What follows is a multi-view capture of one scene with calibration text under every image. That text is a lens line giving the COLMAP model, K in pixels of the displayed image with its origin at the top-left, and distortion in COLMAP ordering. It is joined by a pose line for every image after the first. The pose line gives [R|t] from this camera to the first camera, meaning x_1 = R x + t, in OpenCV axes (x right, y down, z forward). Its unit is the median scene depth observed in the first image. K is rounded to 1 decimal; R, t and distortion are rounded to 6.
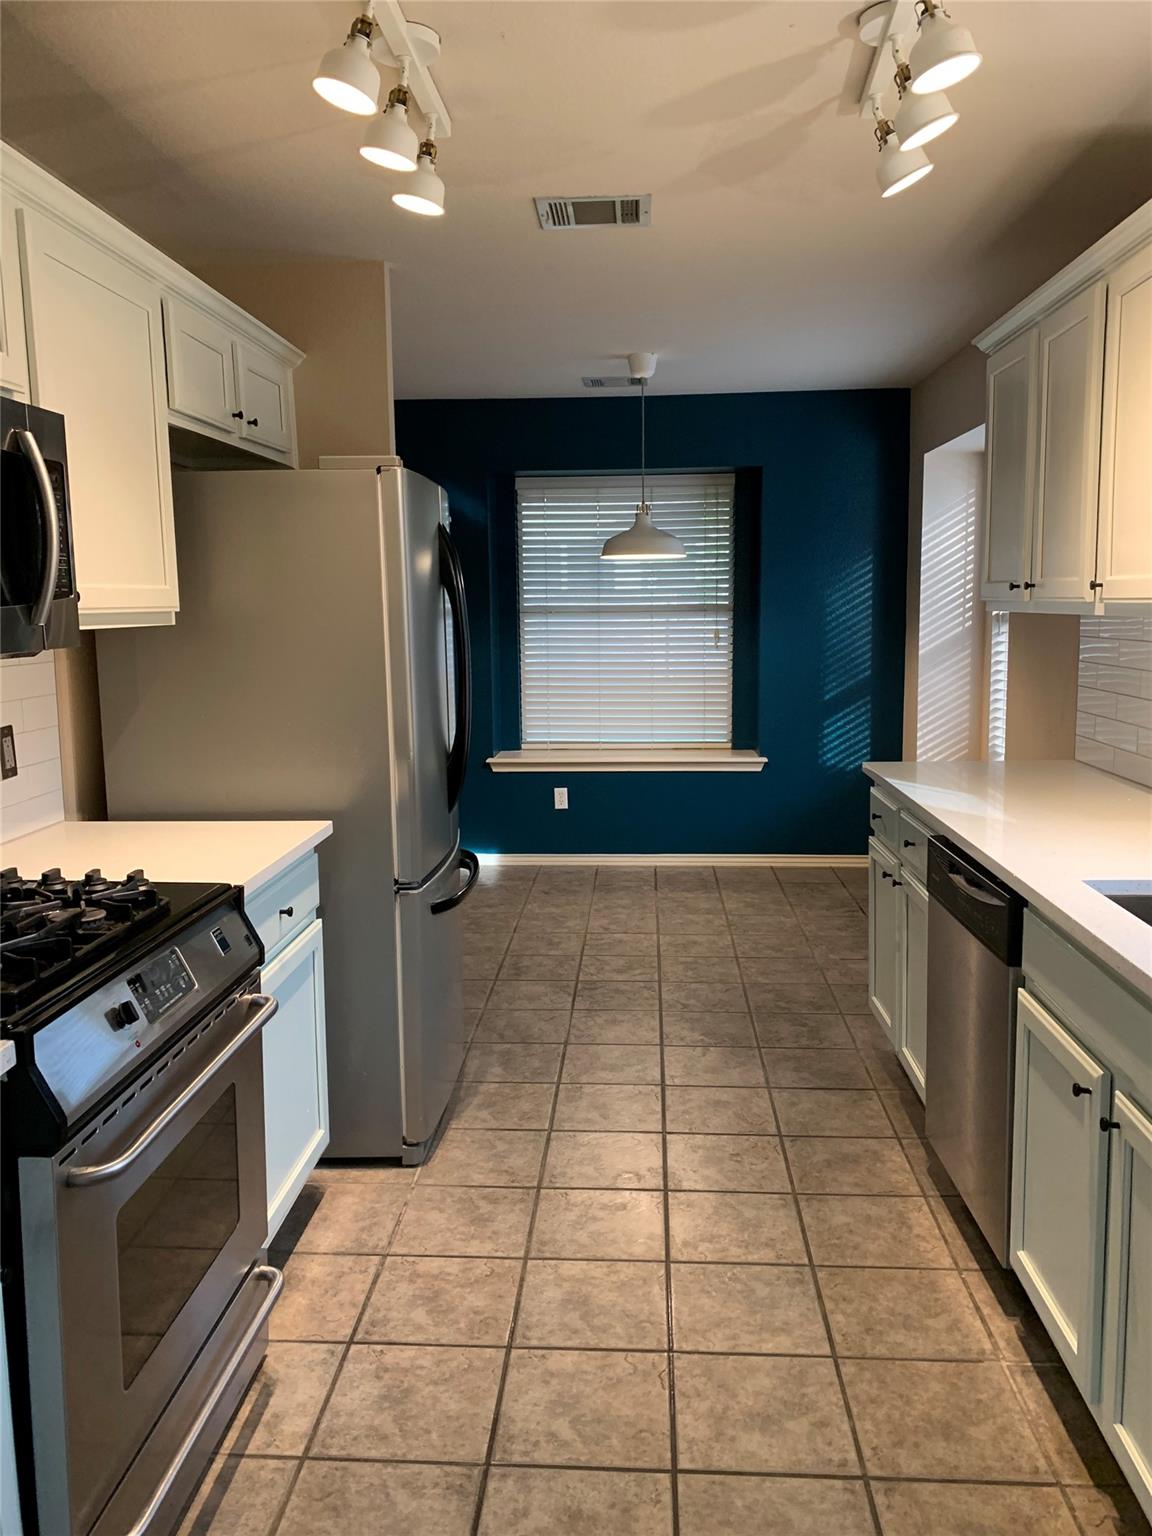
lens RADIAL K [[1196.3, 0, 560.1], [0, 1196.3, 763.8], [0, 0, 1]] dist [0.045748, 0.012839]
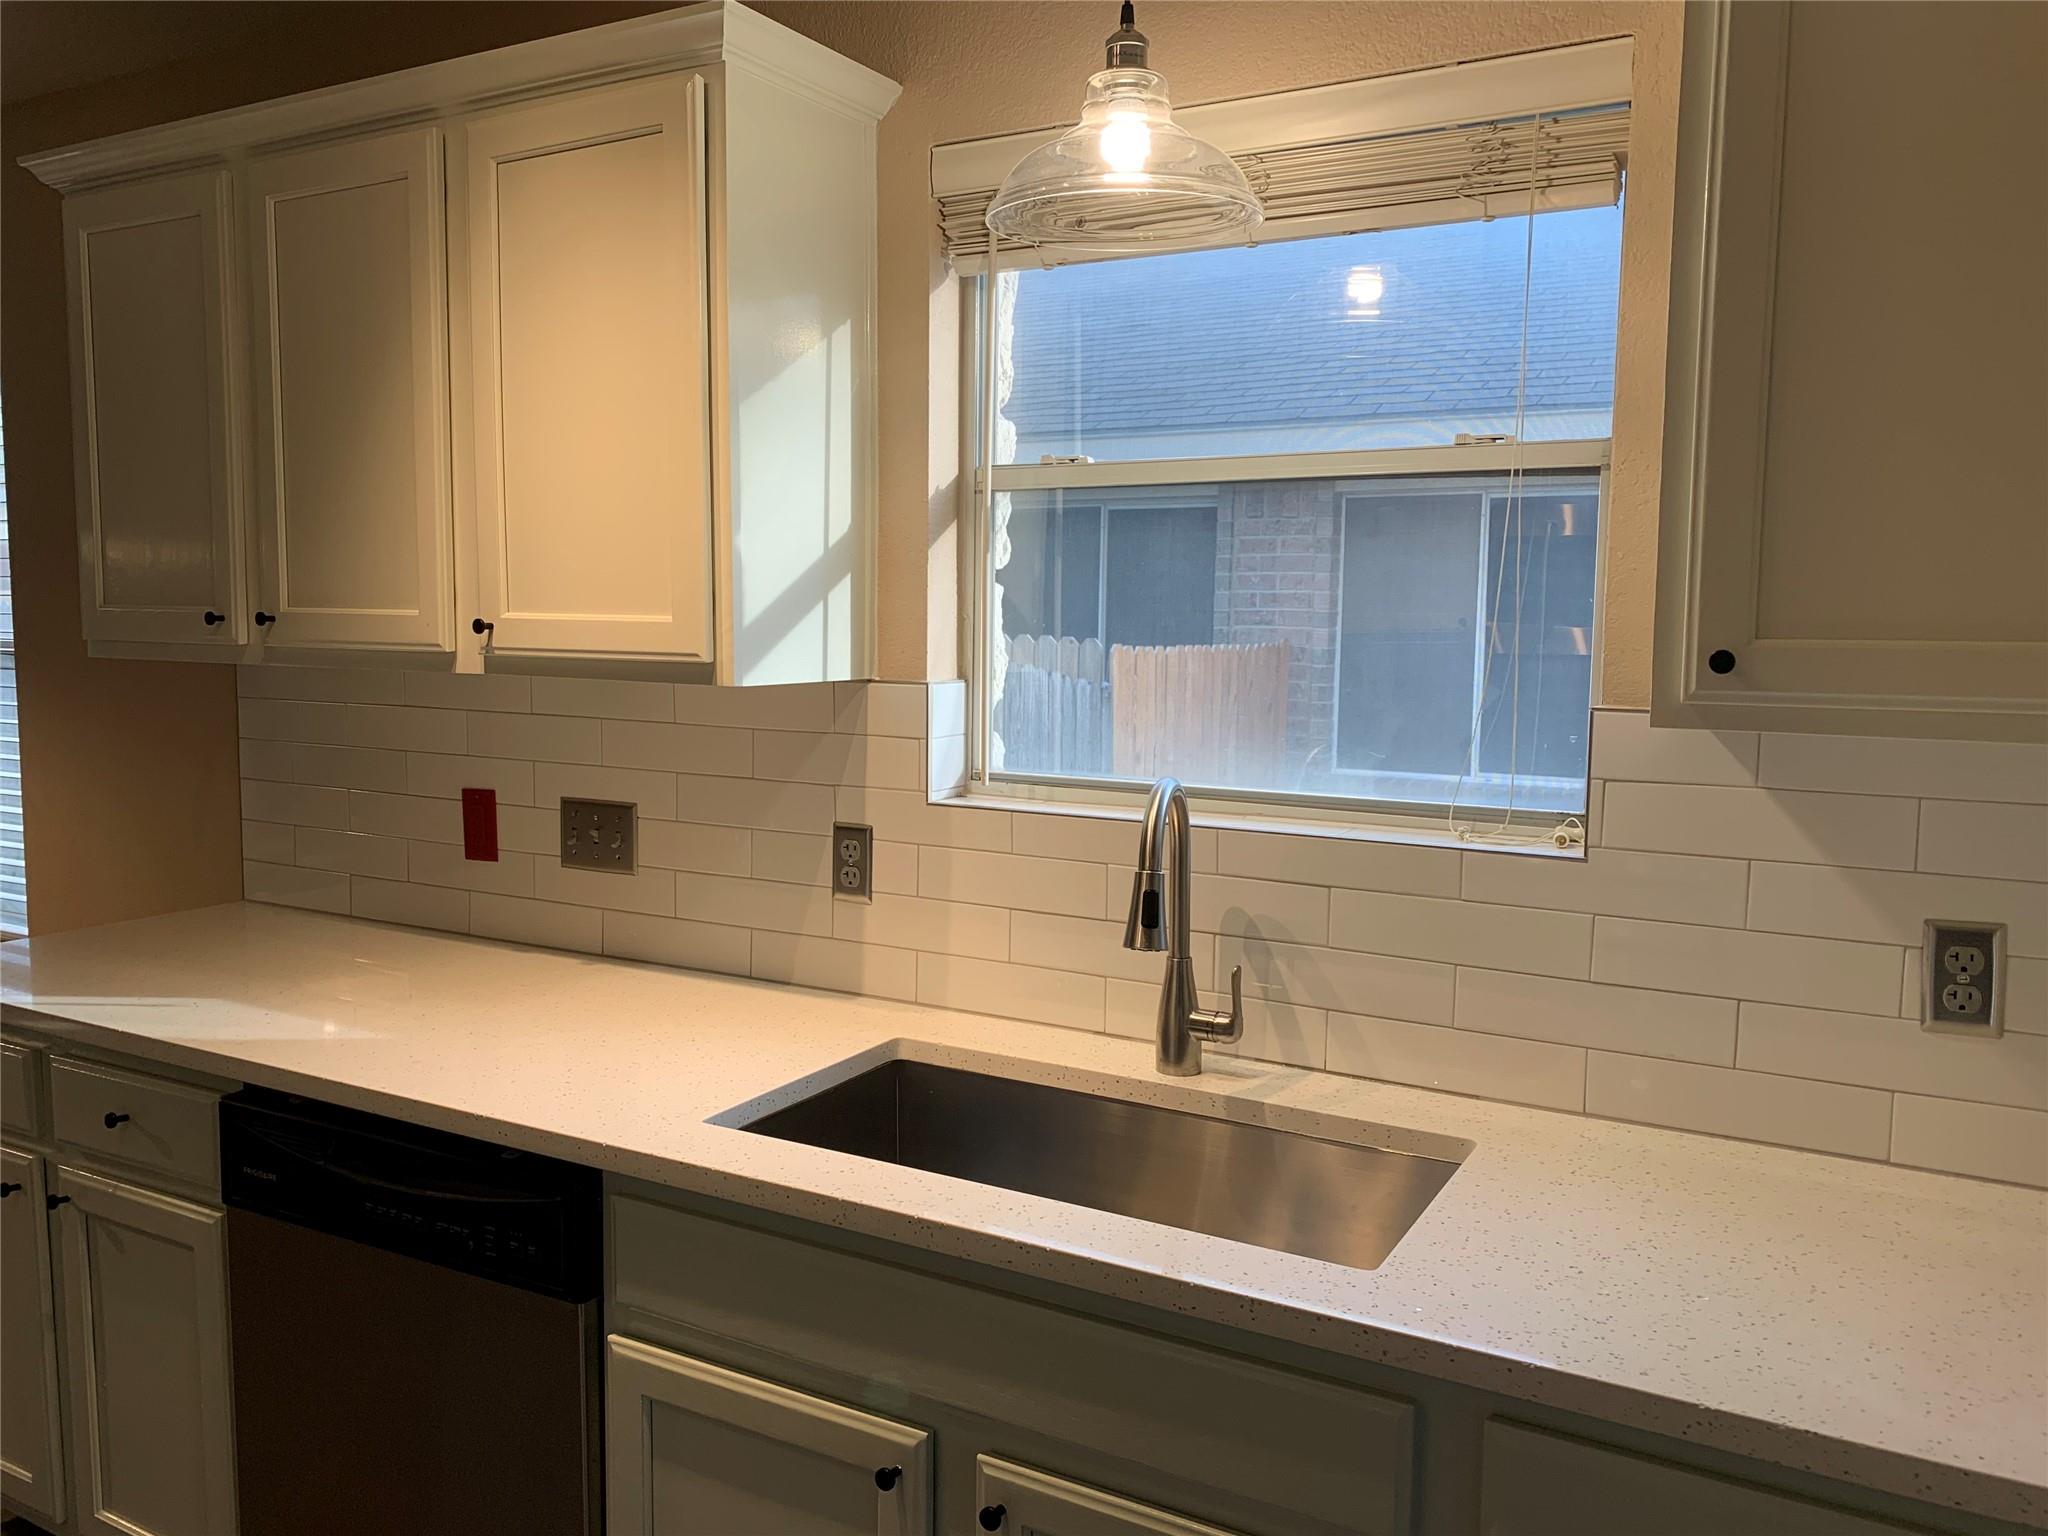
lens RADIAL K [[1556.0, 0, 1024.0], [0, 1556.0, 768.0], [0, 0, 1]] dist [0.189631, -0.352762]
pose [[0.417168, -0.061640, 0.906737, -0.178690], [0.107667, 0.994023, 0.018039, -0.062203], [-0.902429, 0.090100, 0.421311, 0.431057]]
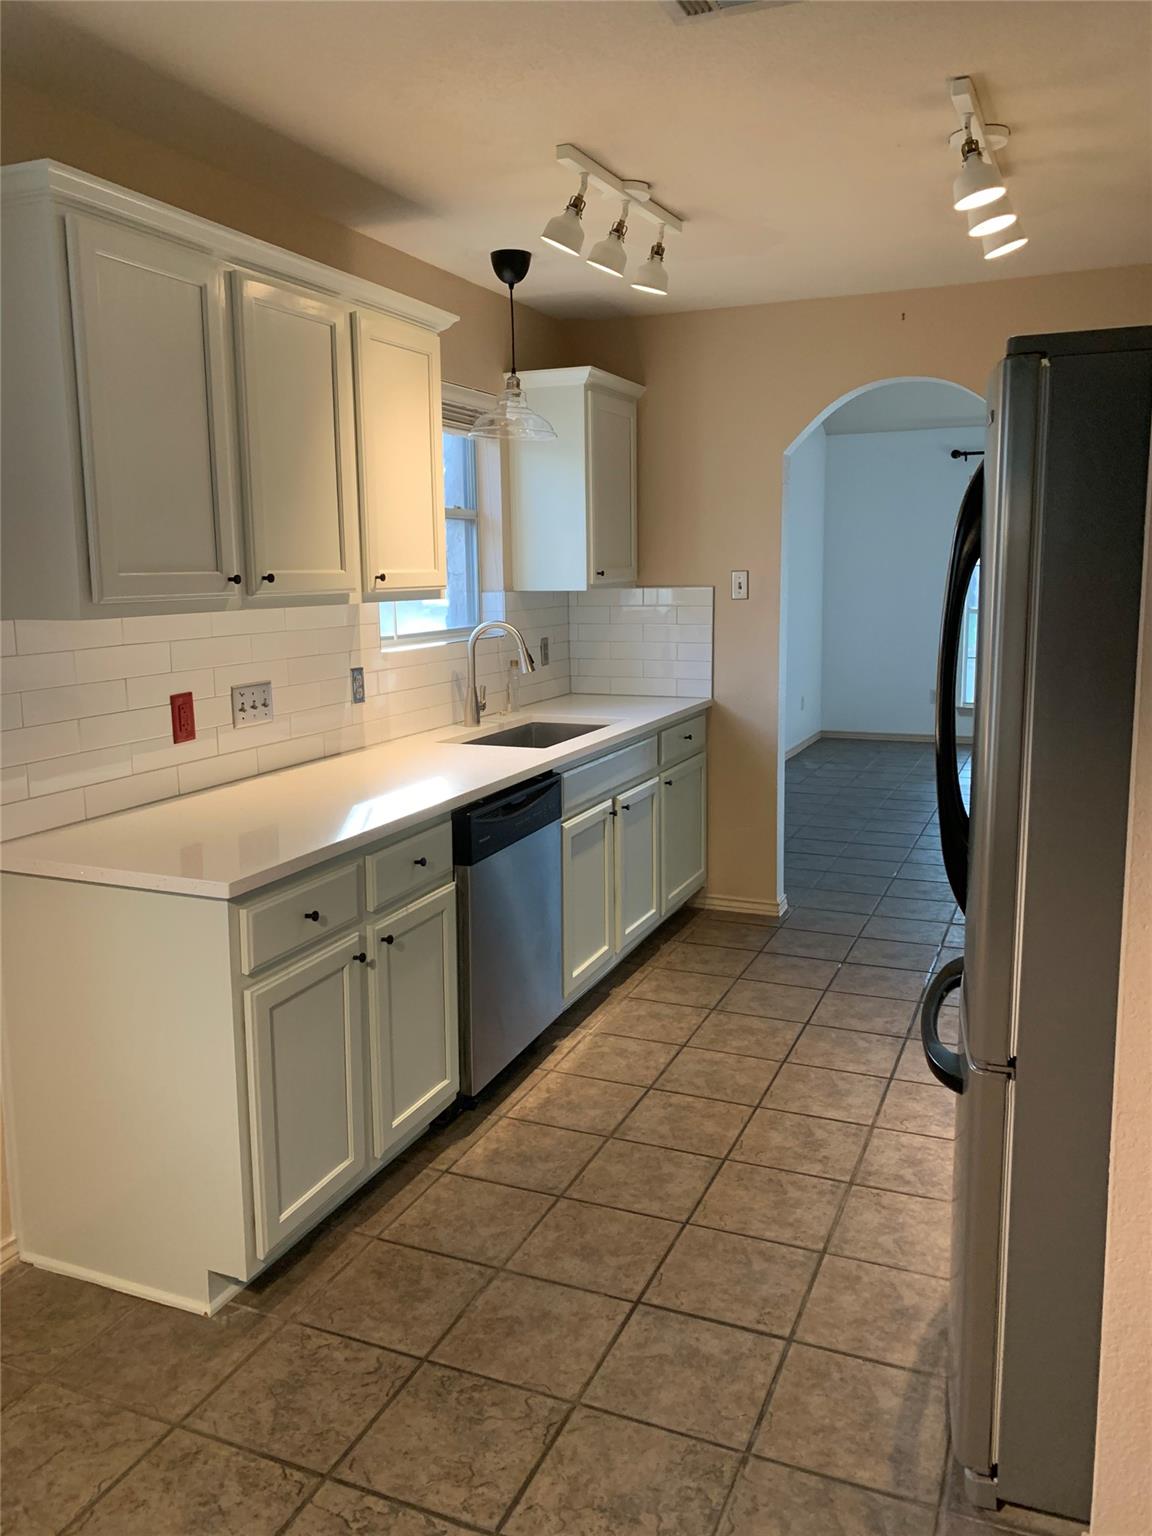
lens RADIAL K [[1188.8, 0, 574.5], [0, 1188.8, 741.0], [0, 0, 1]] dist [0.029729, -0.027452]
pose [[-0.944107, -0.022928, 0.328842, -0.132905], [0.073018, 0.958252, 0.276446, -0.313179], [-0.321452, 0.285006, -0.903017, 2.103946]]
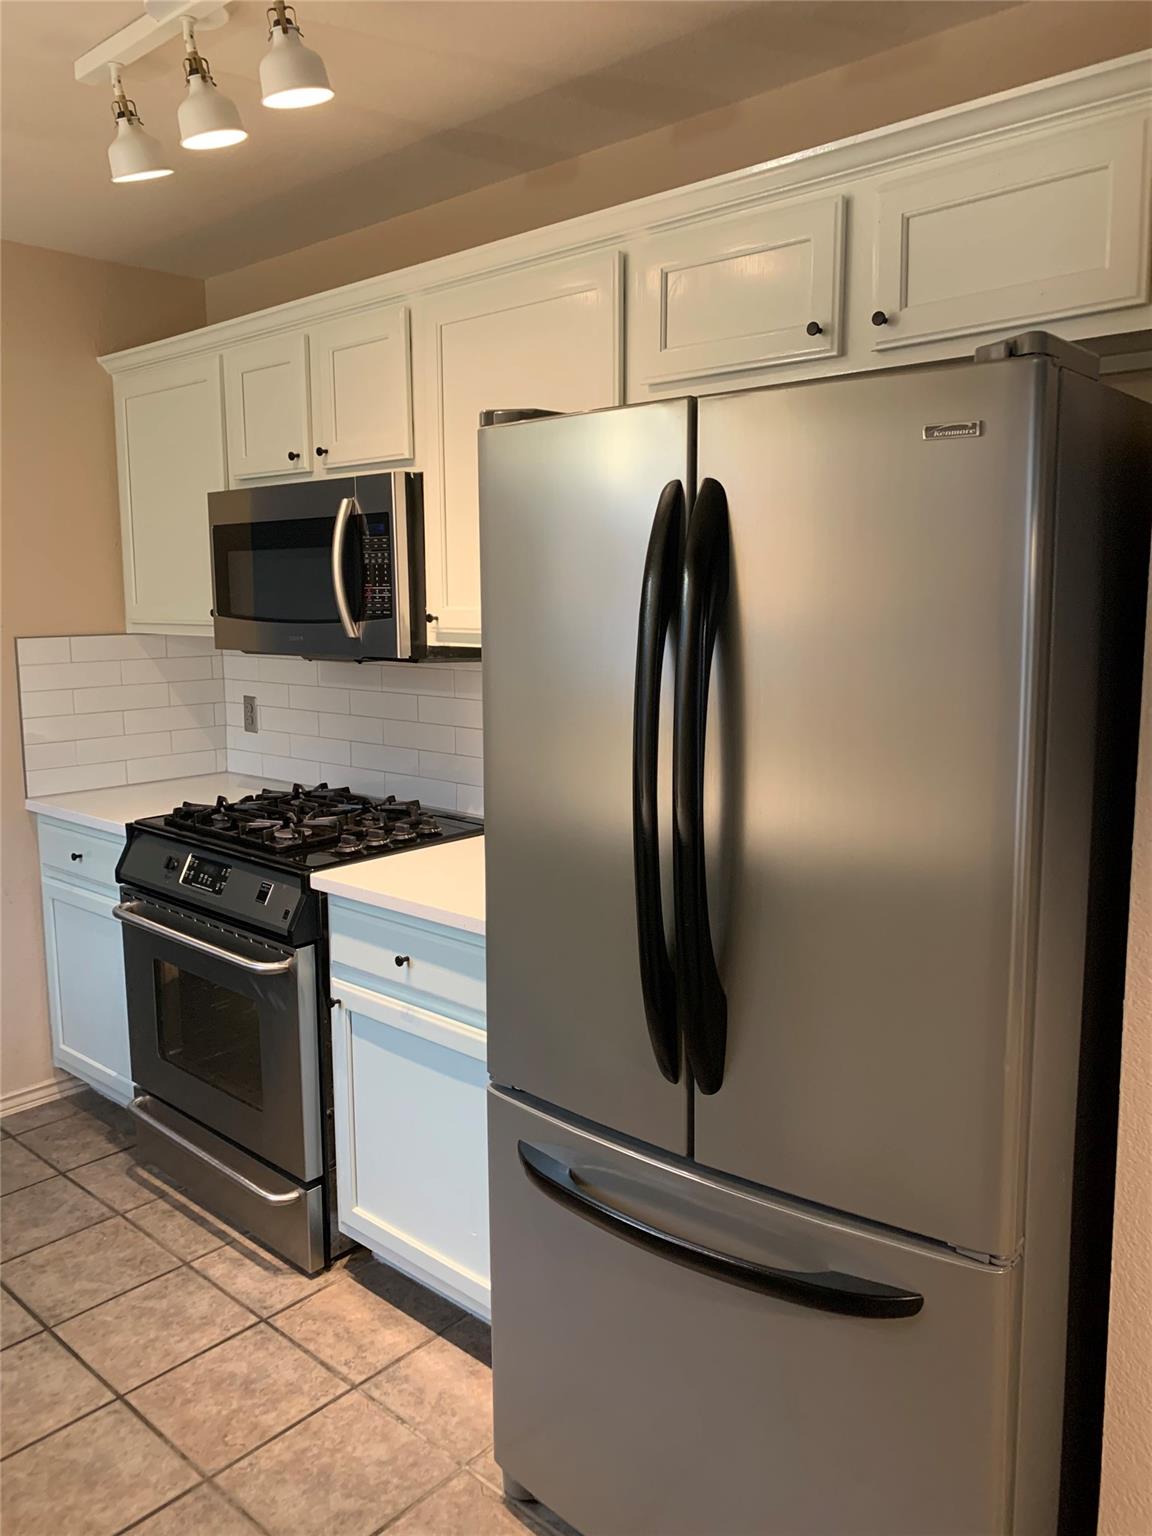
lens RADIAL K [[1172.6, 0, 576.0], [0, 1172.6, 768.0], [0, 0, 1]] dist [0.005901, 0.001026]
pose [[-0.613905, 0.132962, -0.778101, 0.364350], [-0.097730, 0.965326, 0.242062, -0.246624], [0.783307, 0.224647, -0.579624, 1.558977]]
